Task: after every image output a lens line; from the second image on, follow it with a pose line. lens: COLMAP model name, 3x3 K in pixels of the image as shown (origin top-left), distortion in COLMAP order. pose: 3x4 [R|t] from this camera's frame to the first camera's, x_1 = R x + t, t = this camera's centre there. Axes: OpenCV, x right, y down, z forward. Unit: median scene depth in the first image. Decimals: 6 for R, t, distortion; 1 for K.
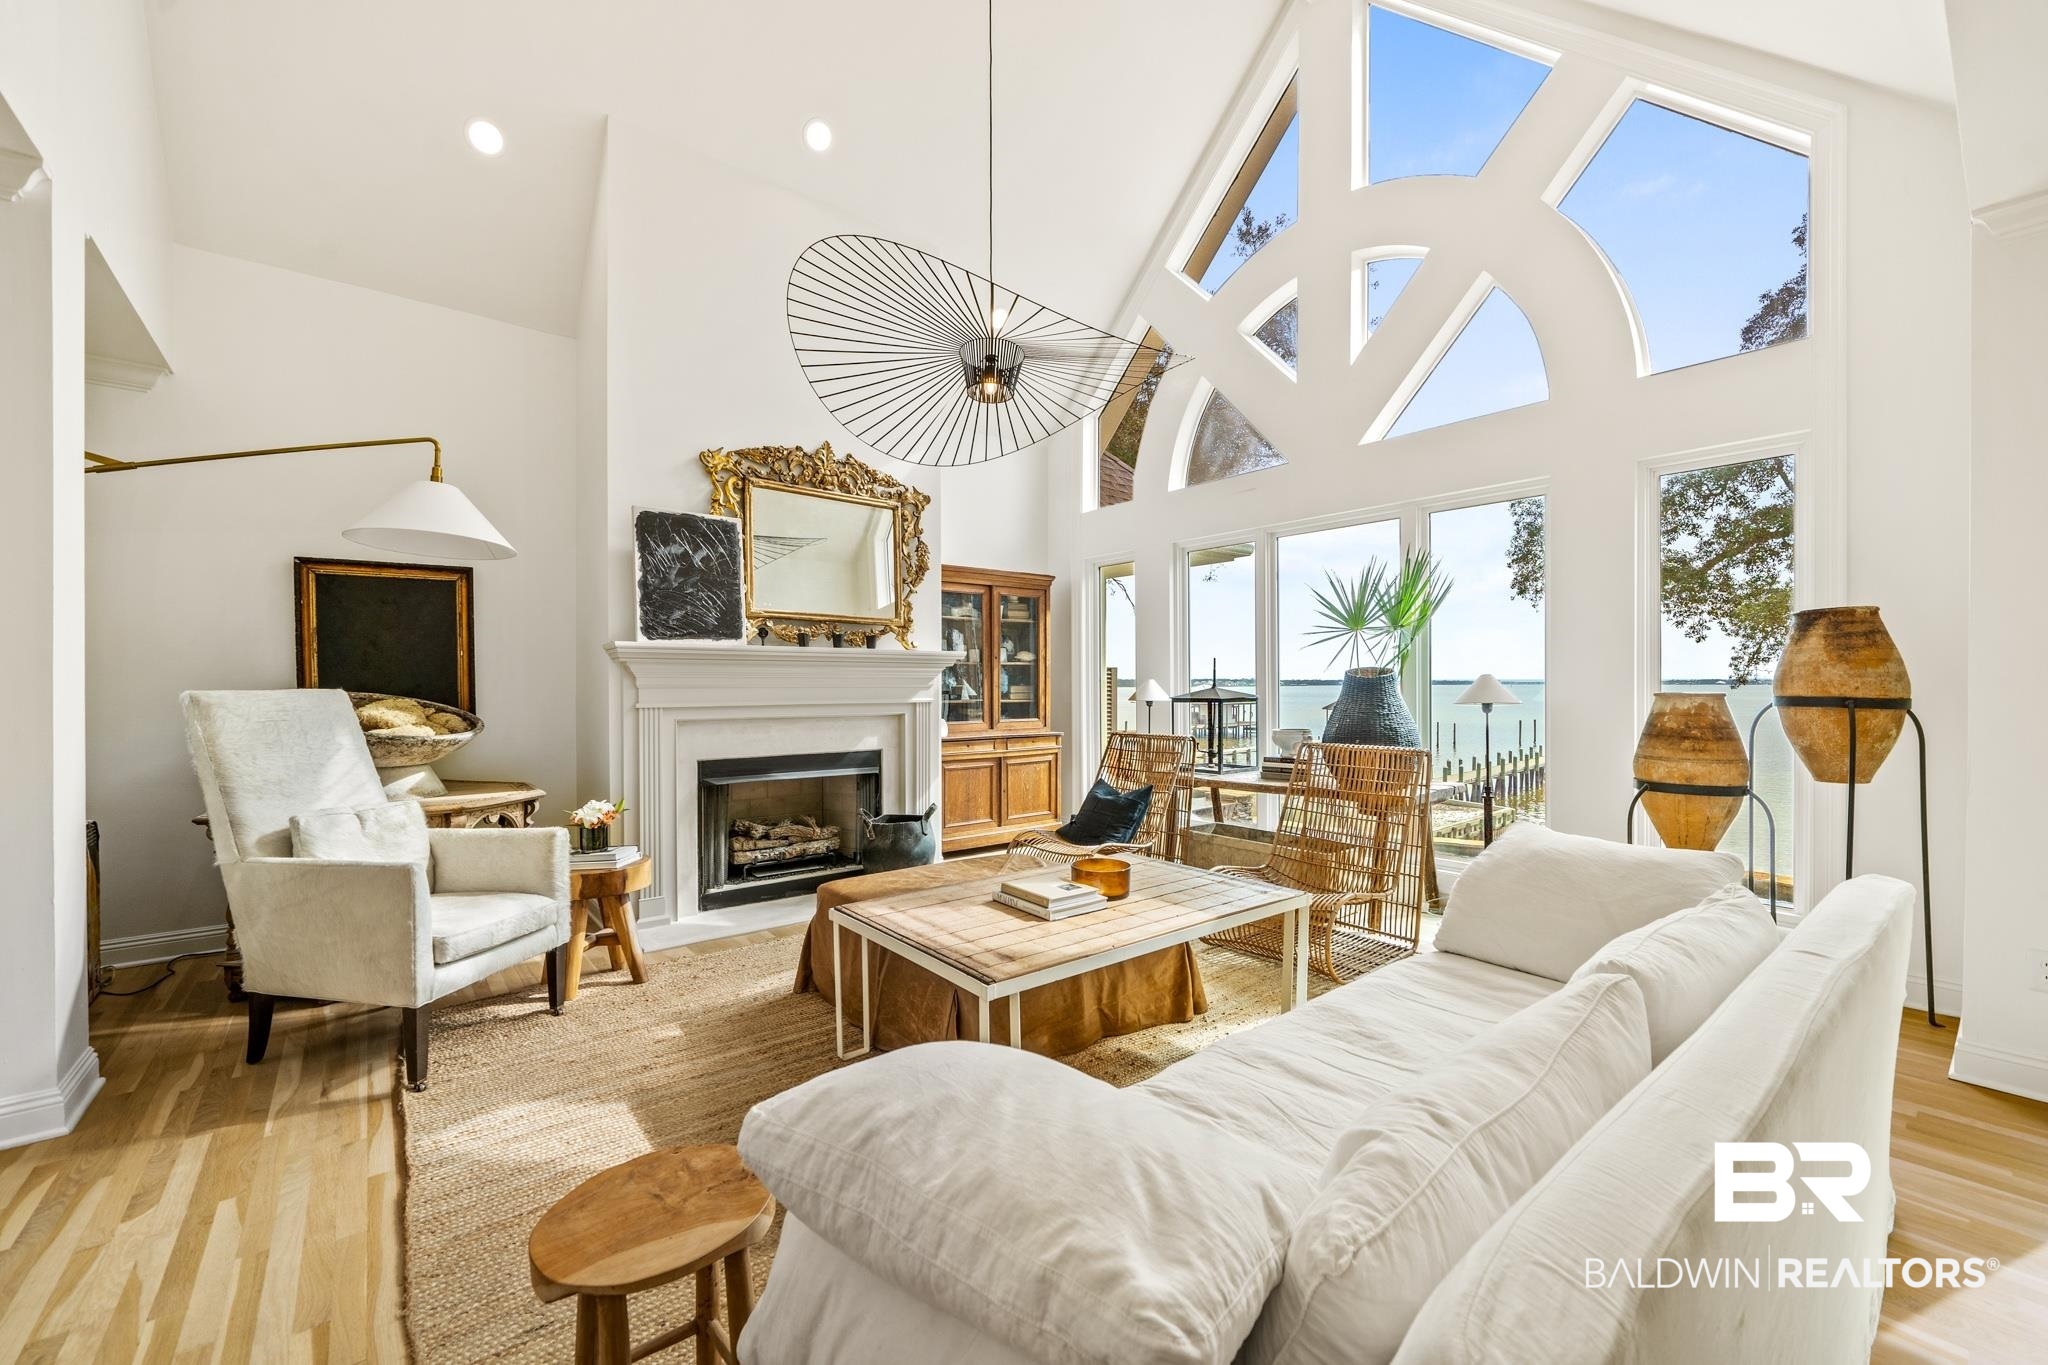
lens RADIAL K [[843.5, 0, 1024.1], [0, 843.5, 687.6], [0, 0, 1]] dist [-0.003587, -0.000690]
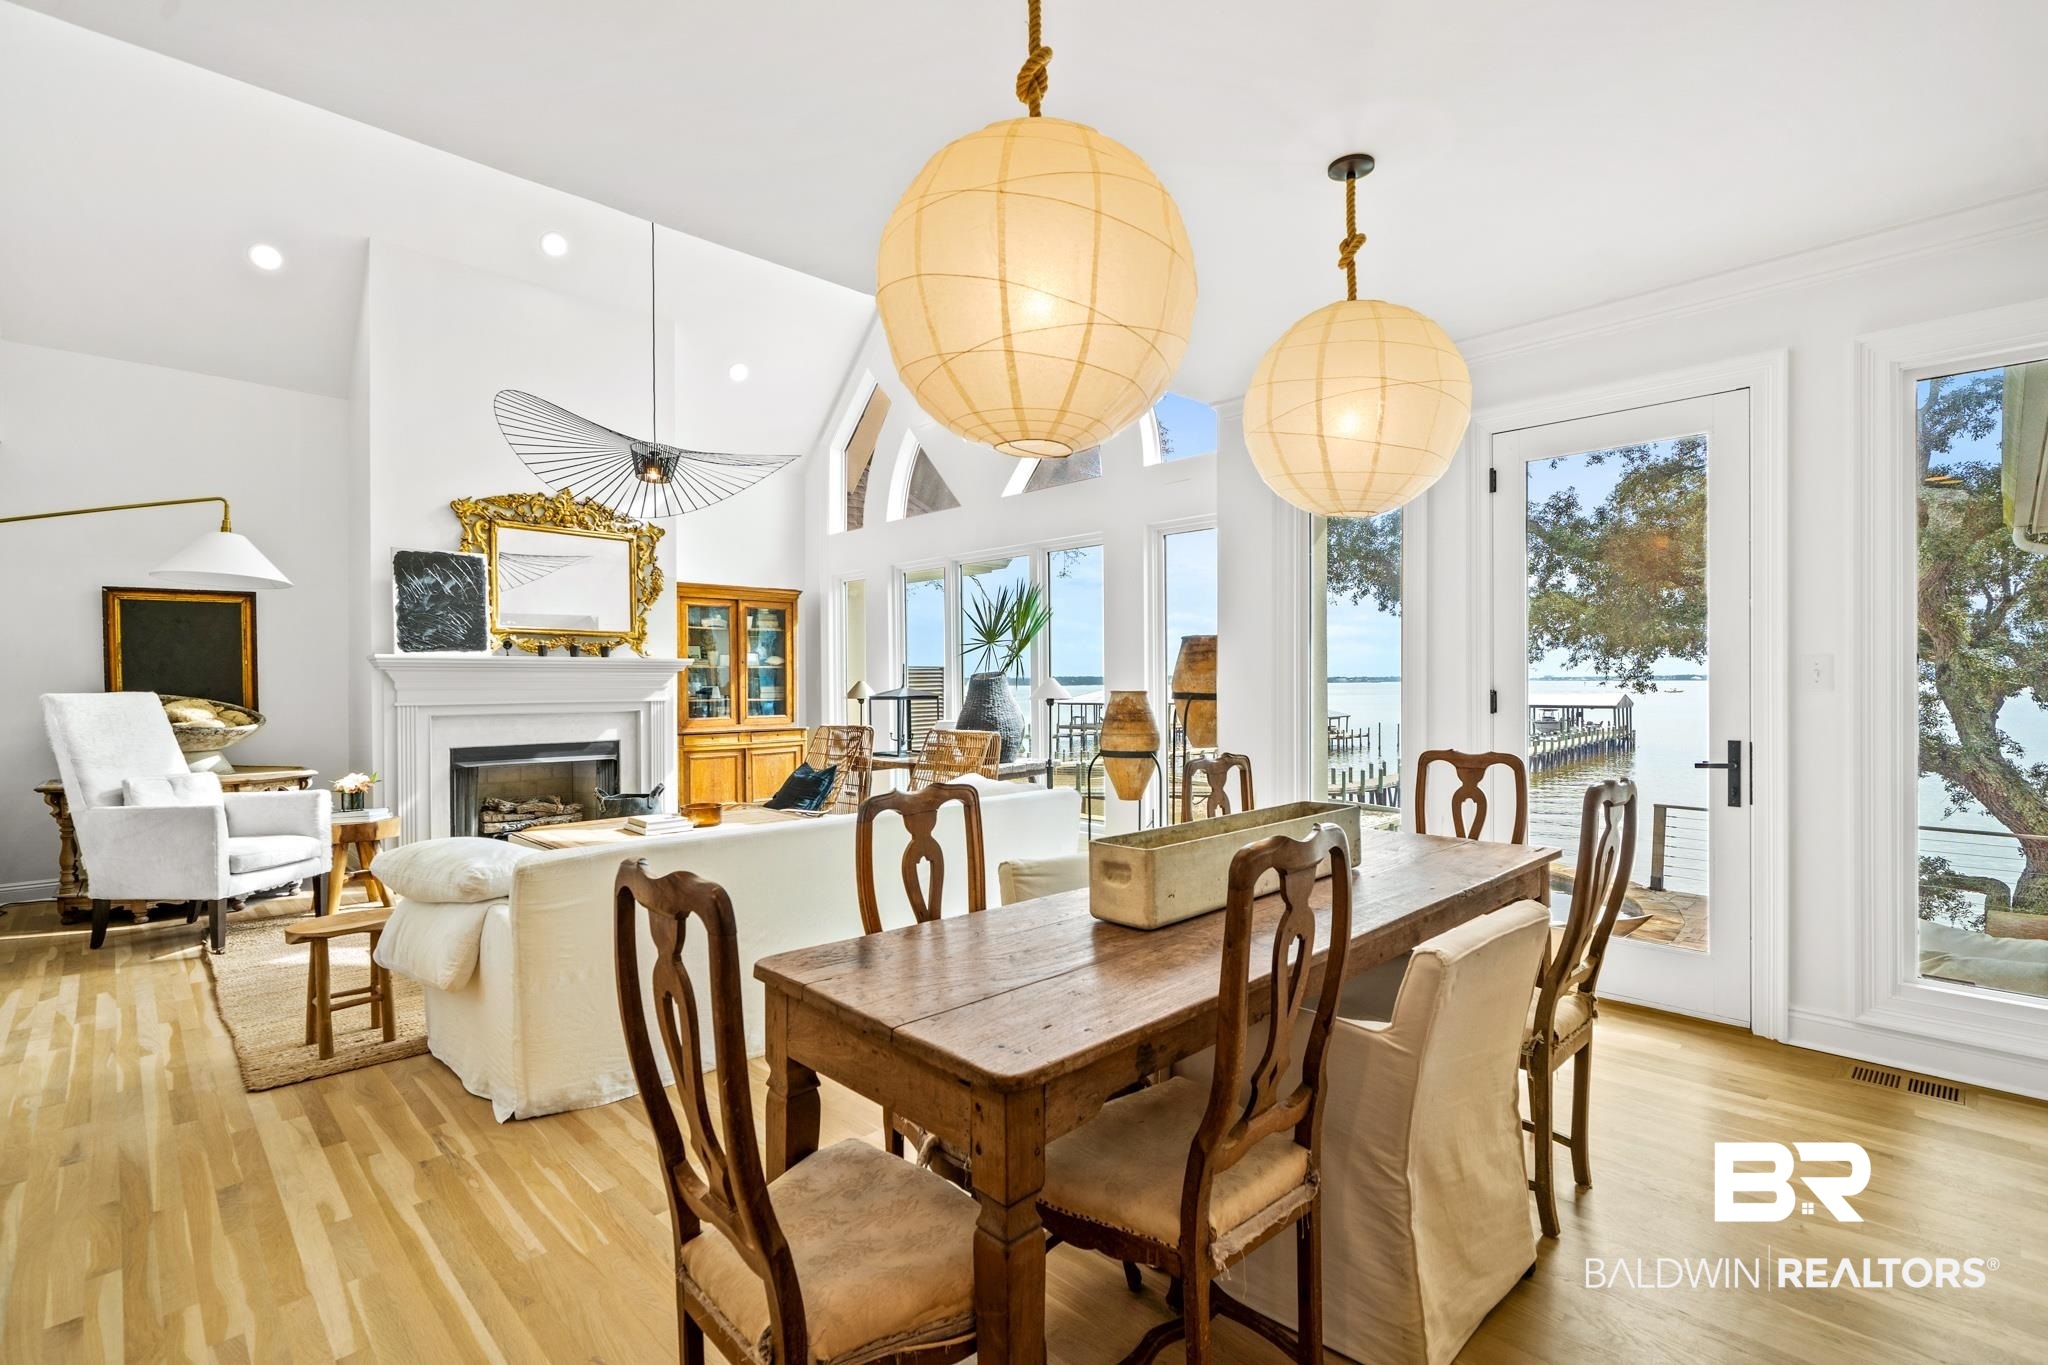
lens RADIAL K [[967.0, 0, 1029.3], [0, 967.0, 683.7], [0, 0, 1]] dist [-0.001468, -0.000025]
pose [[0.995247, -0.003534, 0.097320, 0.342150], [0.003833, 0.999988, -0.002883, -0.001437], [-0.097308, 0.003243, 0.995249, -0.530169]]
